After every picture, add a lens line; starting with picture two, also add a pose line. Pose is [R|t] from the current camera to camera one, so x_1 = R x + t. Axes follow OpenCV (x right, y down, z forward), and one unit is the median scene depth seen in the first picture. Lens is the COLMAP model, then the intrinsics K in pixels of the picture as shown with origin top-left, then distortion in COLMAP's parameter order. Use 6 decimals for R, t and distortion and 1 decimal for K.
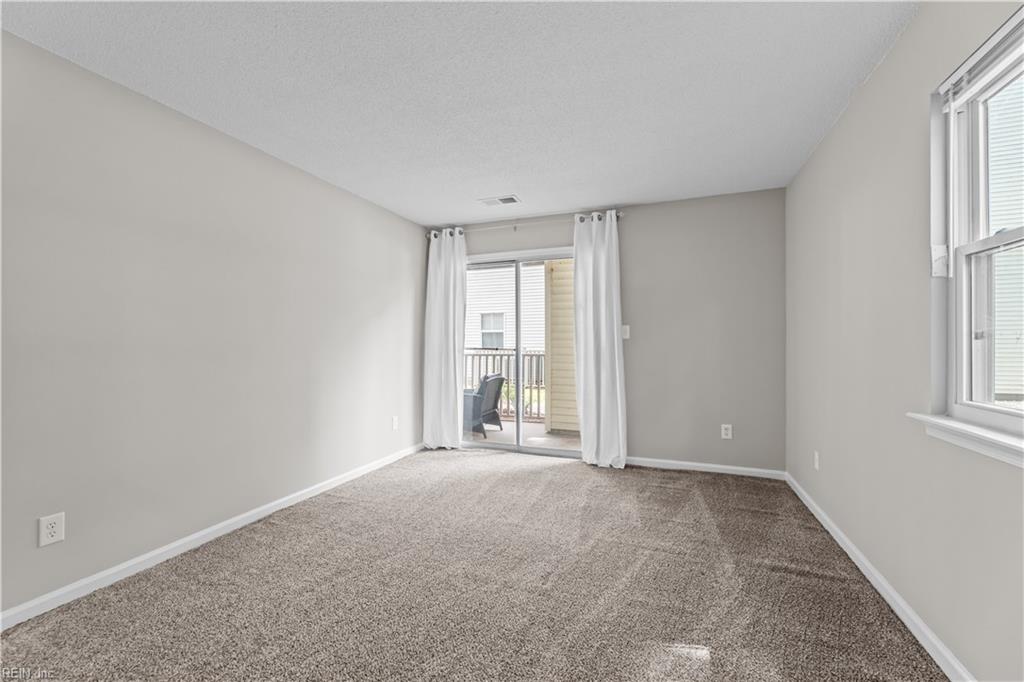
lens RADIAL K [[415.6, 0, 505.5], [0, 415.6, 342.9], [0, 0, 1]] dist [-0.000100, -0.000003]
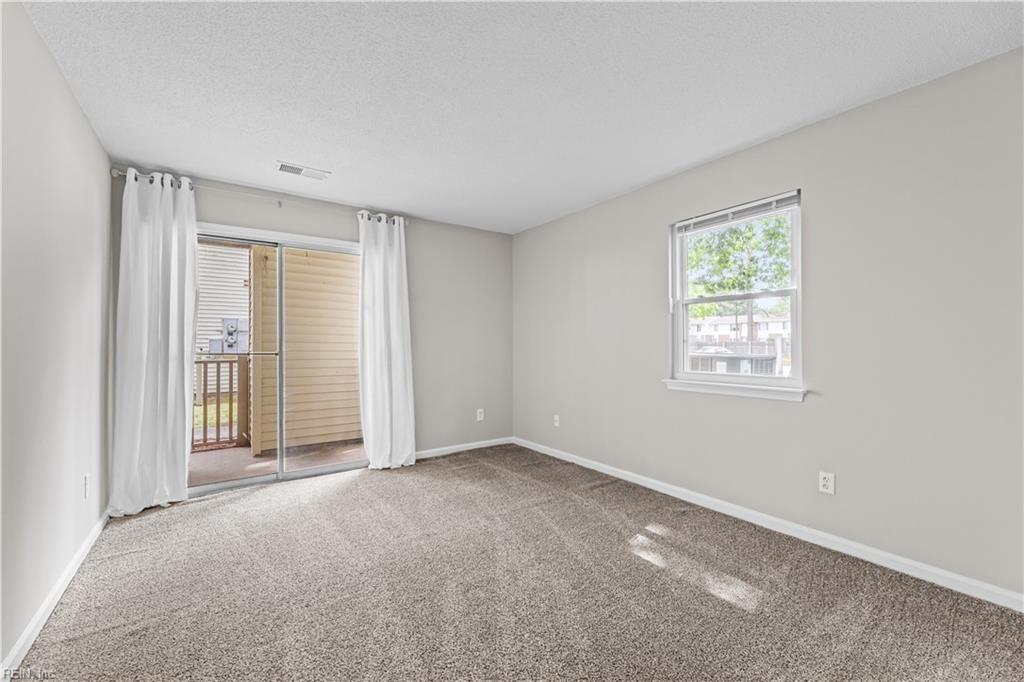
lens RADIAL K [[415.6, 0, 505.5], [0, 415.6, 342.9], [0, 0, 1]] dist [-0.000100, -0.000003]
pose [[0.554890, 0.003450, 0.831916, -0.464221], [0.002812, 0.999978, -0.006023, 0.000668], [-0.831919, 0.005681, 0.554868, 0.216331]]
